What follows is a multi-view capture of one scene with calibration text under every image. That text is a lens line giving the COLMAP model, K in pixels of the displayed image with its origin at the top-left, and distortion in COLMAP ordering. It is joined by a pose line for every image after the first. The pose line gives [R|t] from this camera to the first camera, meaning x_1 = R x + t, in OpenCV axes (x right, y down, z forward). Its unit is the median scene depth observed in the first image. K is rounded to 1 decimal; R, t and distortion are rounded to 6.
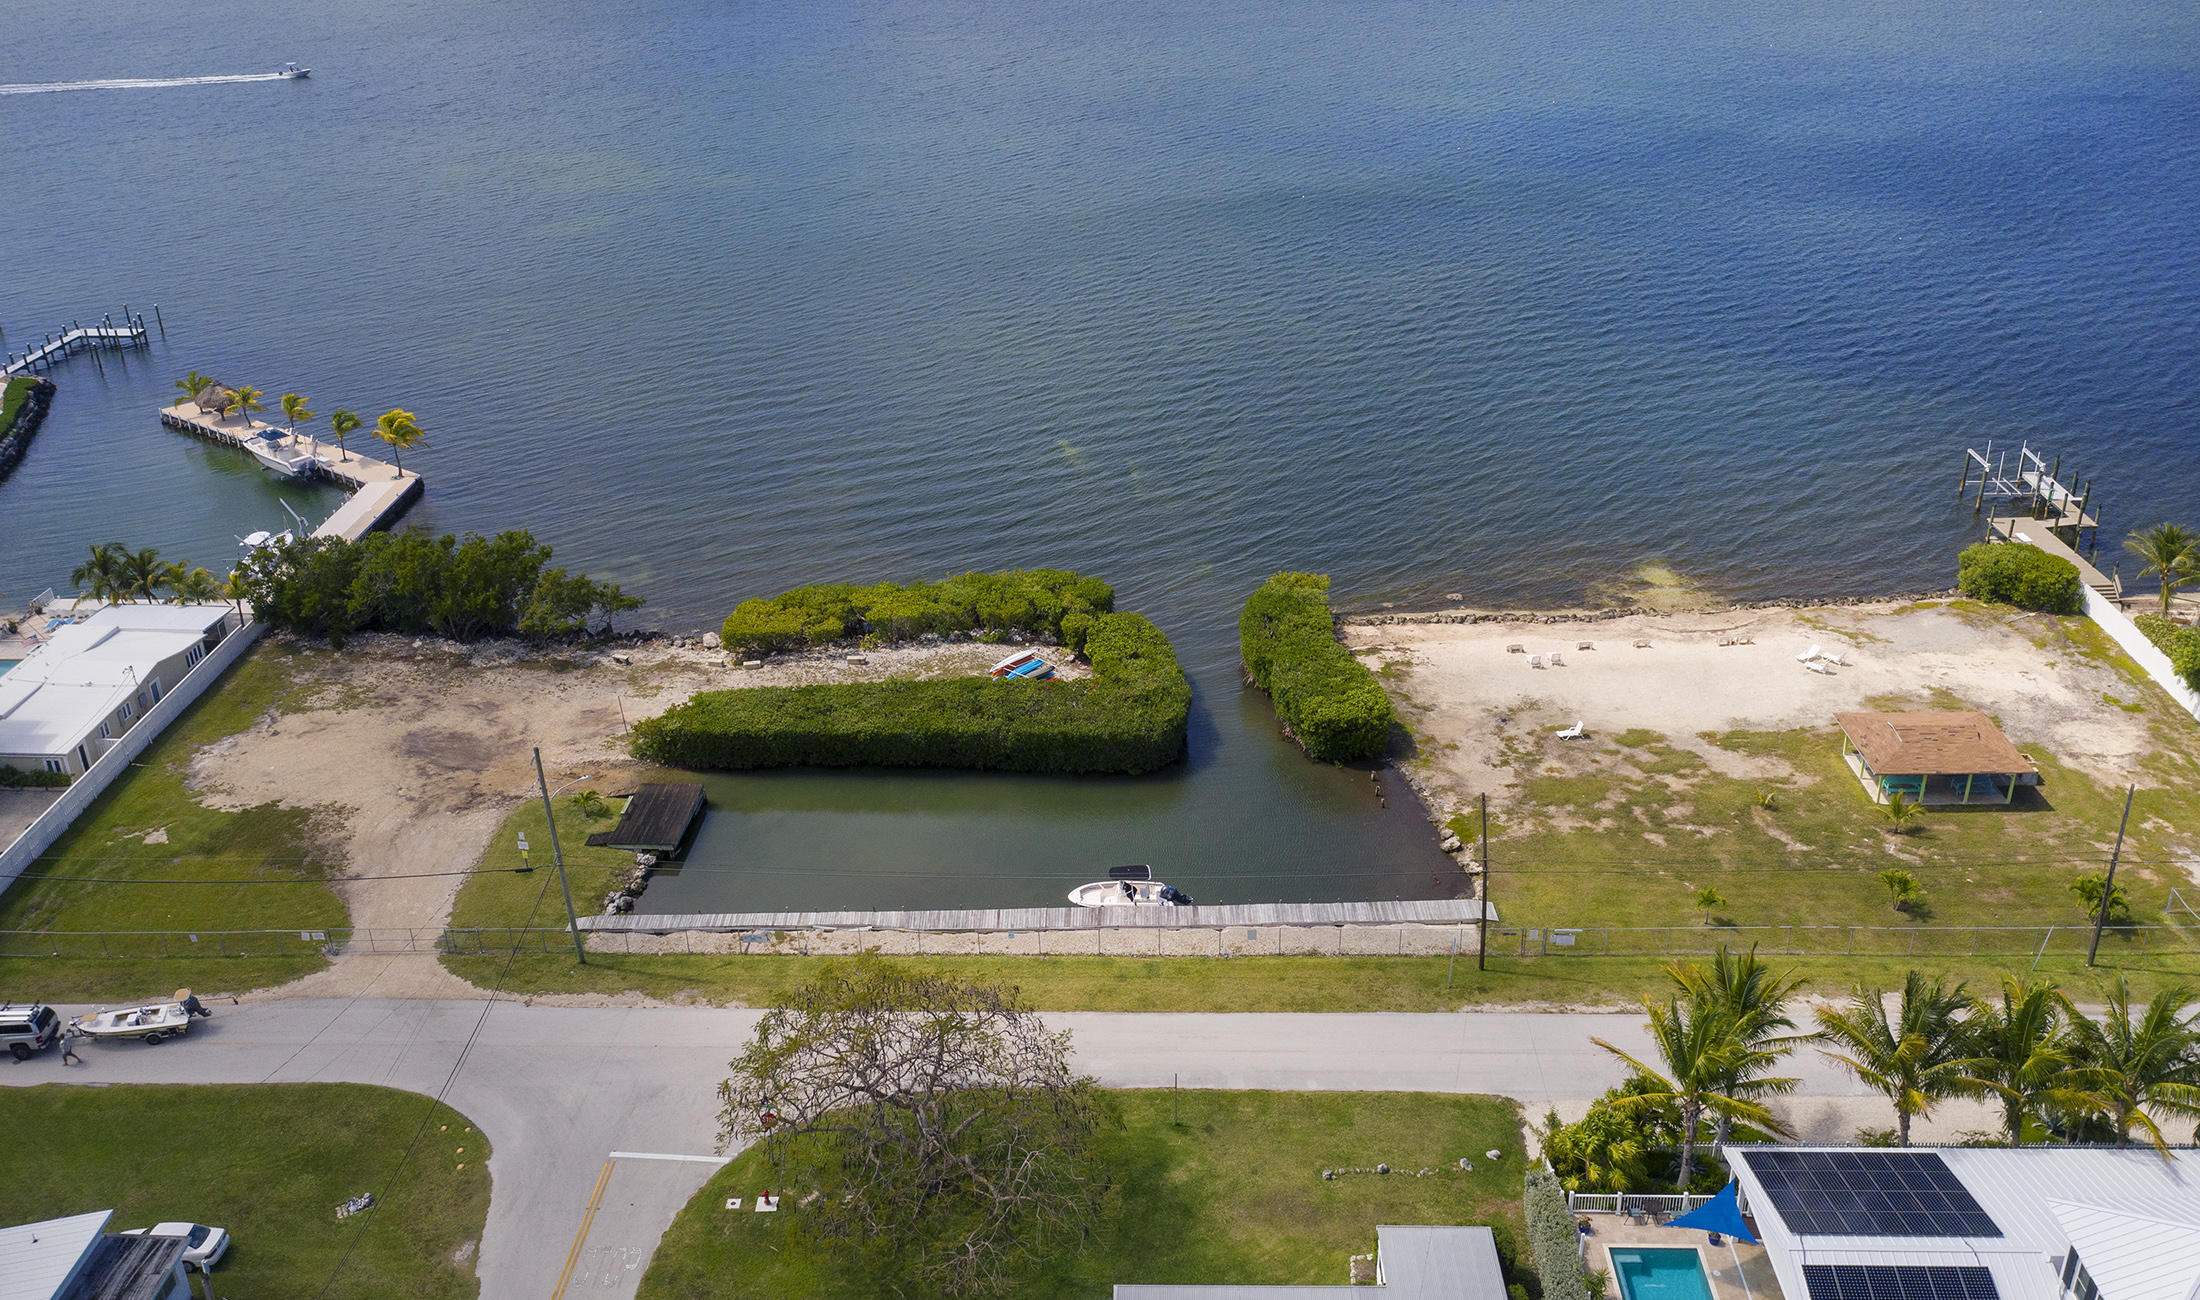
lens RADIAL K [[2018.0, 0, 1100.0], [0, 2018.0, 650.0], [0, 0, 1]] dist [-0.004385, -0.002684]
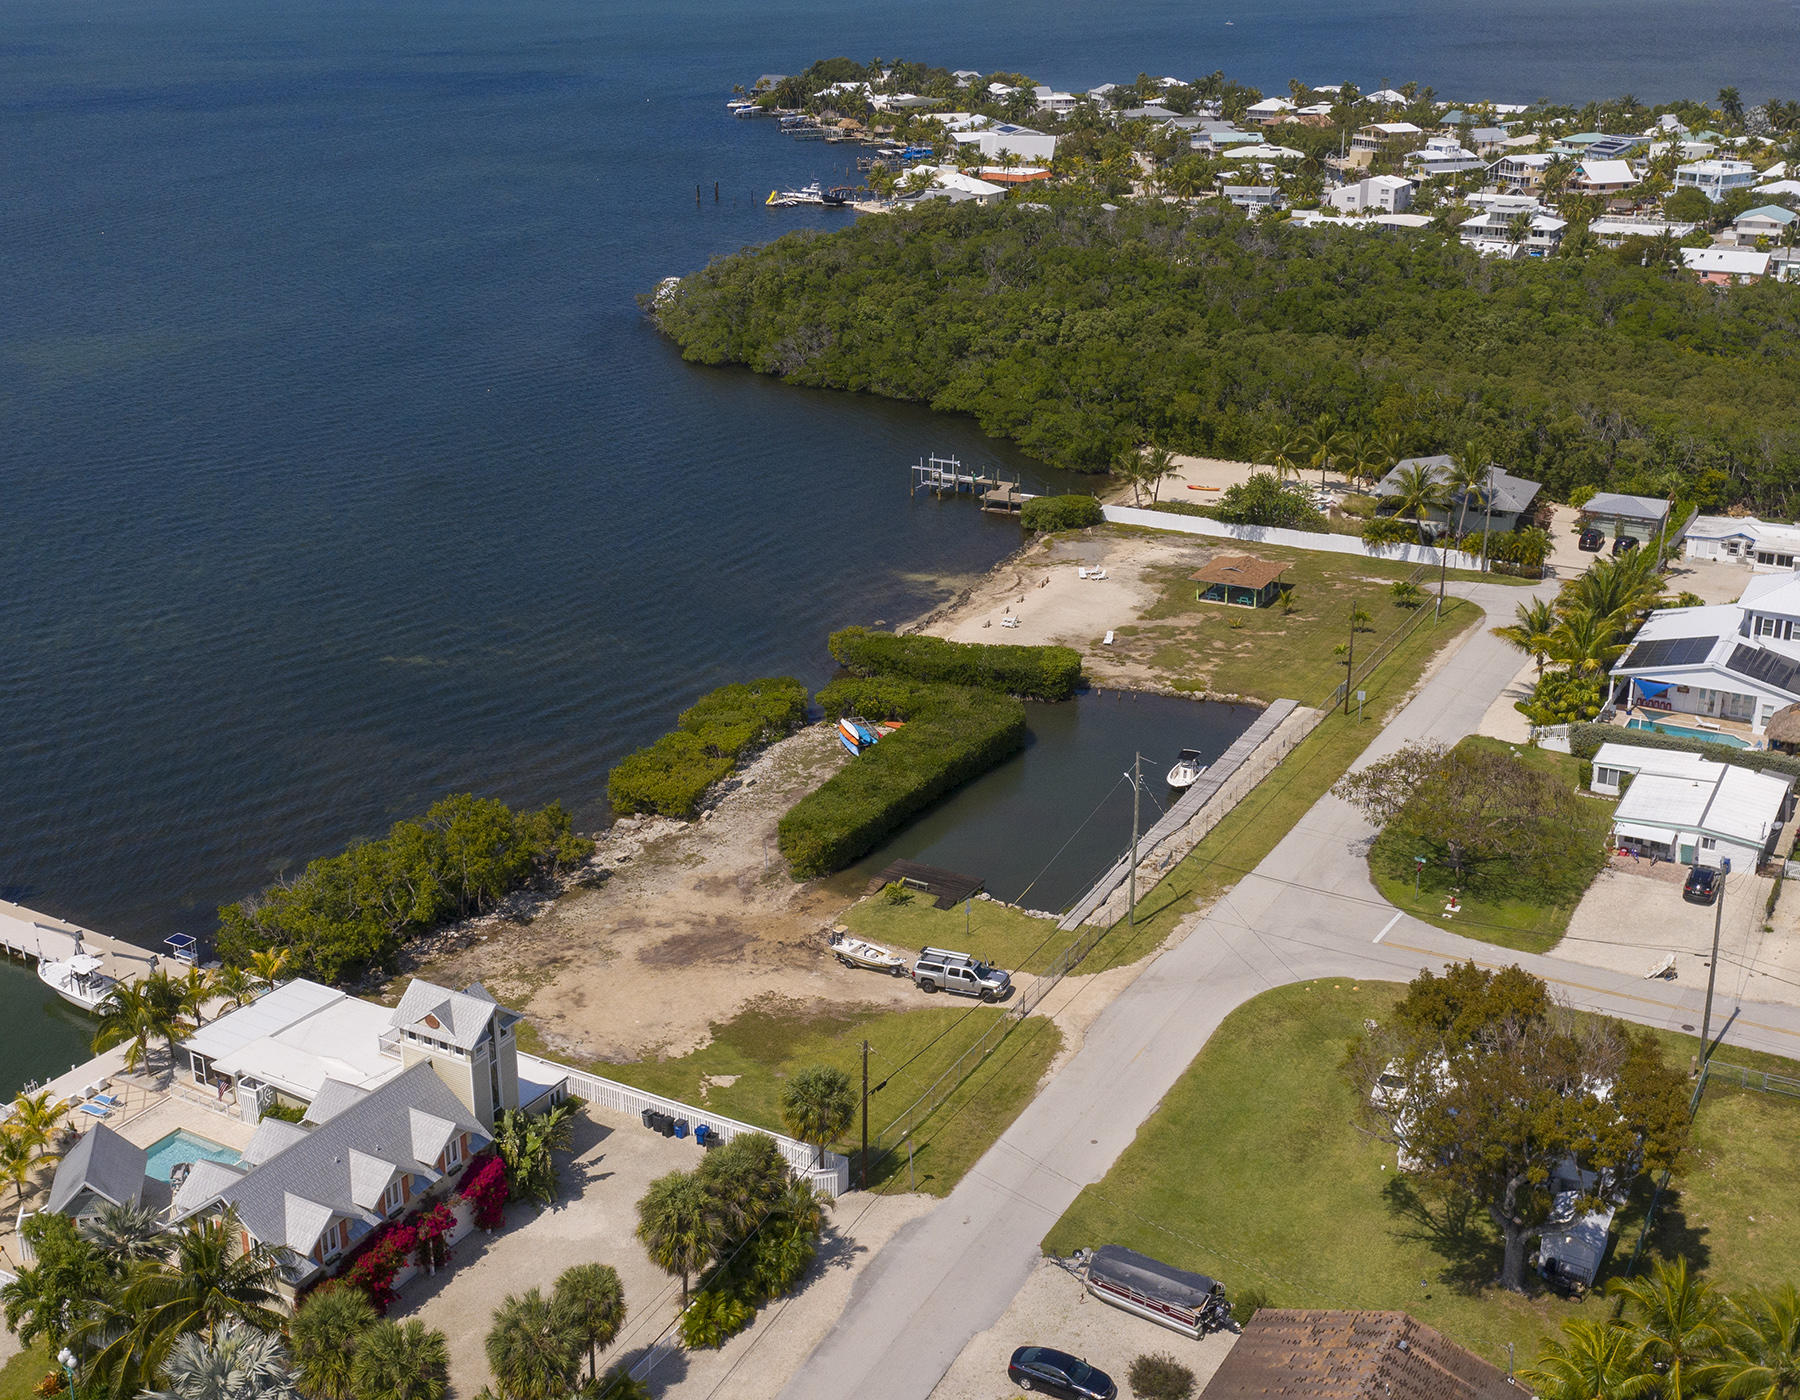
lens RADIAL K [[1952.0, 0, 975.8], [0, 1952.0, 693.1], [0, 0, 1]] dist [-0.011776, -0.019096]
pose [[0.445503, -0.301005, 0.843163, -1.079834], [0.359445, 0.922684, 0.139473, -0.165876], [-0.819955, 0.240935, 0.519253, 0.294695]]
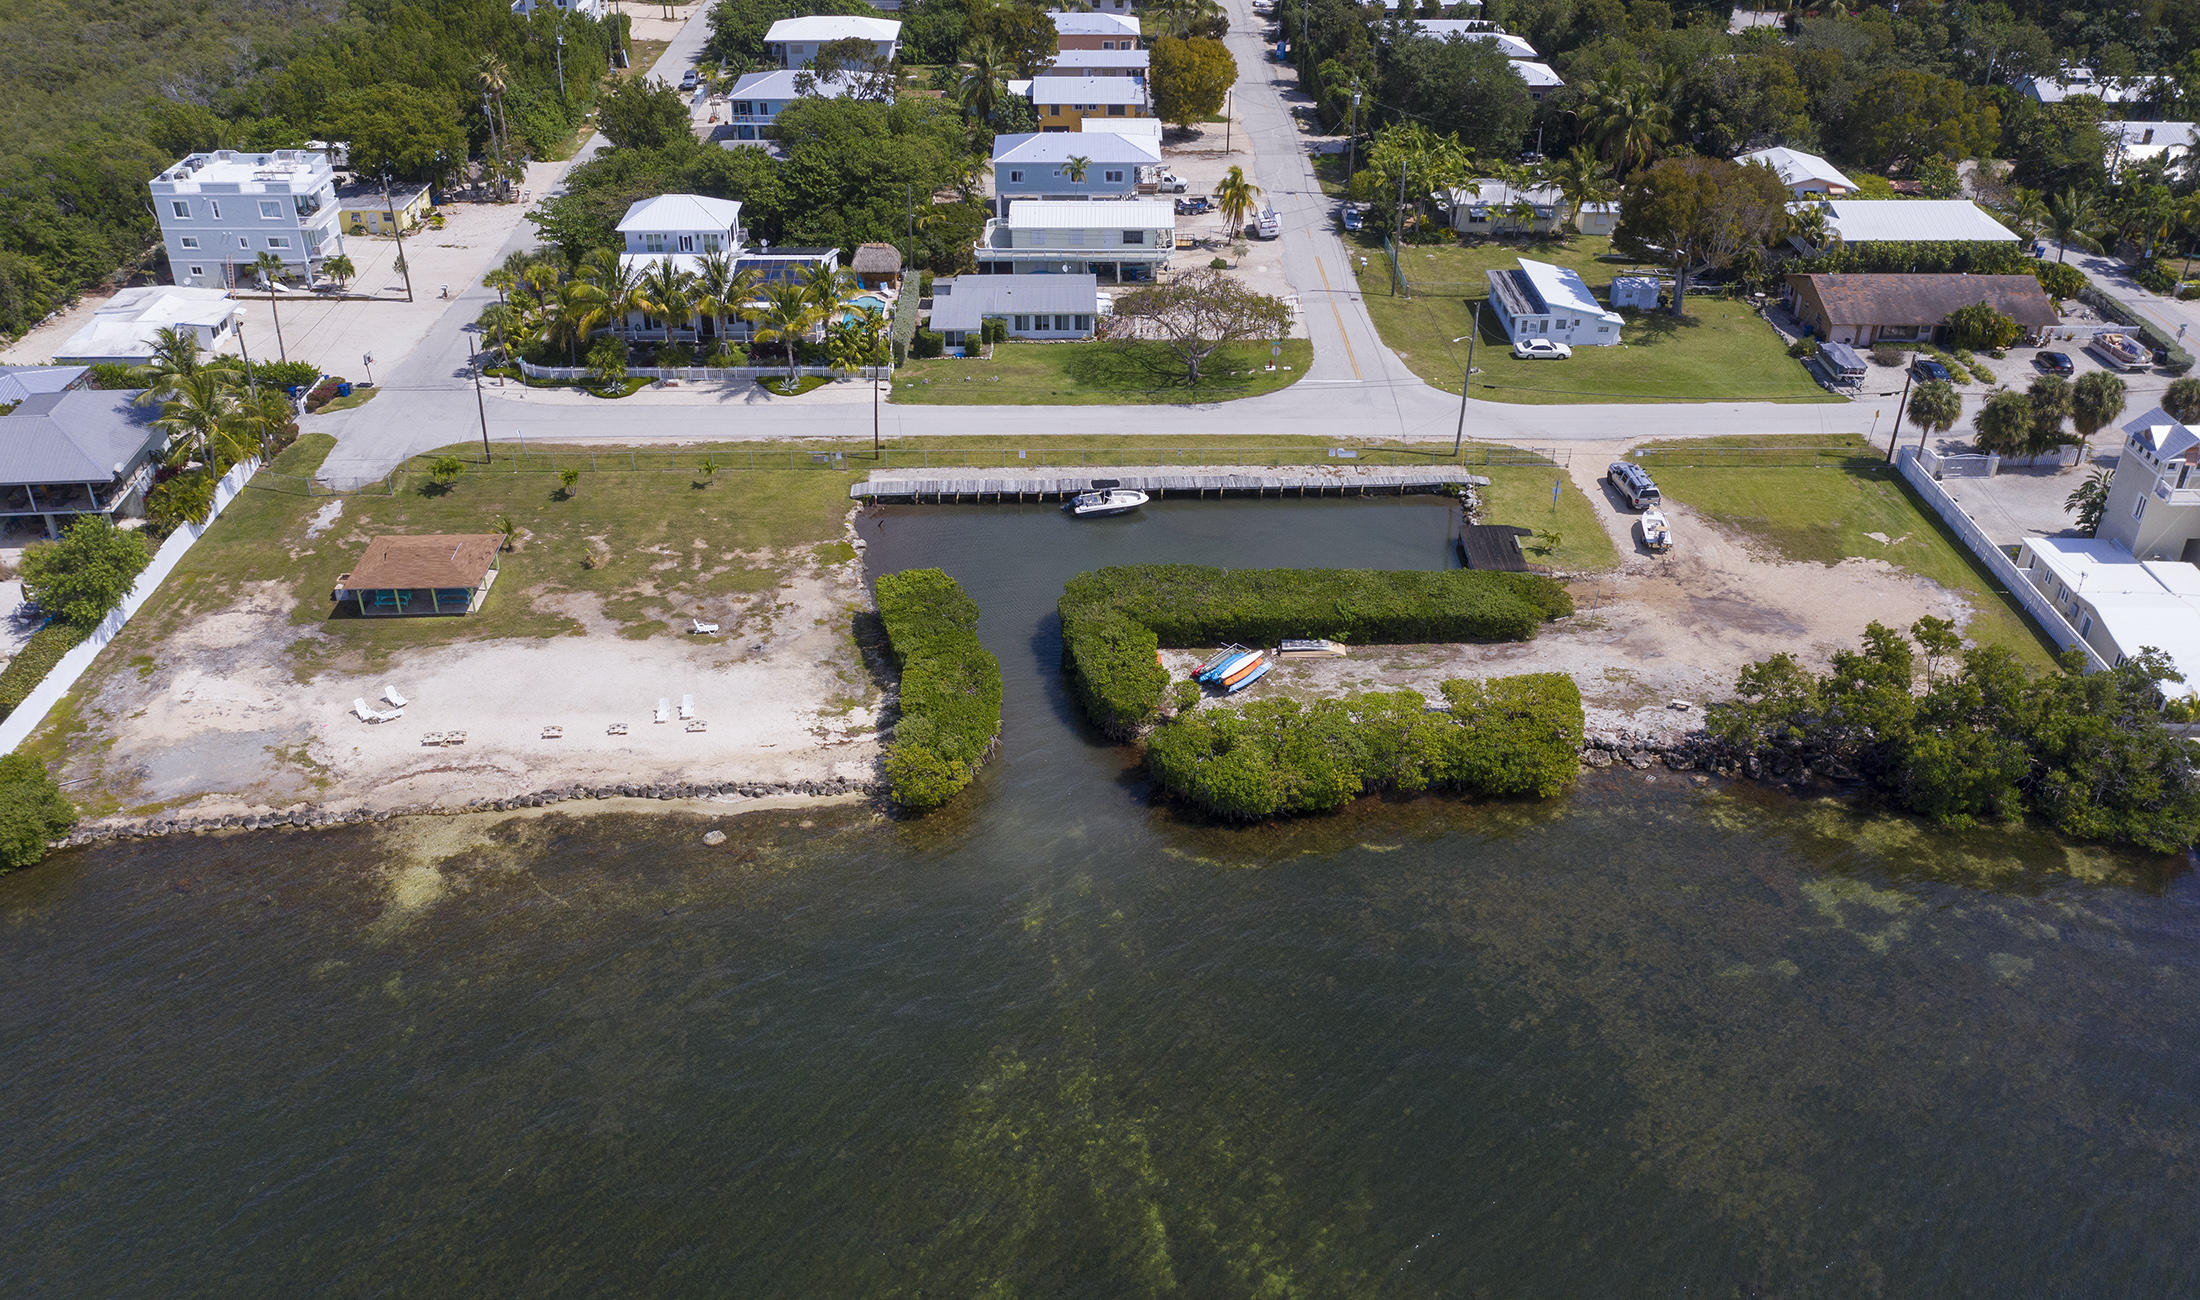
lens RADIAL K [[2018.0, 0, 1100.0], [0, 2018.0, 650.0], [0, 0, 1]] dist [-0.004385, -0.002684]
pose [[-0.998619, 0.041534, -0.032174, 0.057209], [-0.000977, 0.597597, 0.801796, -0.789087], [0.052529, 0.800720, -0.596731, 1.613722]]
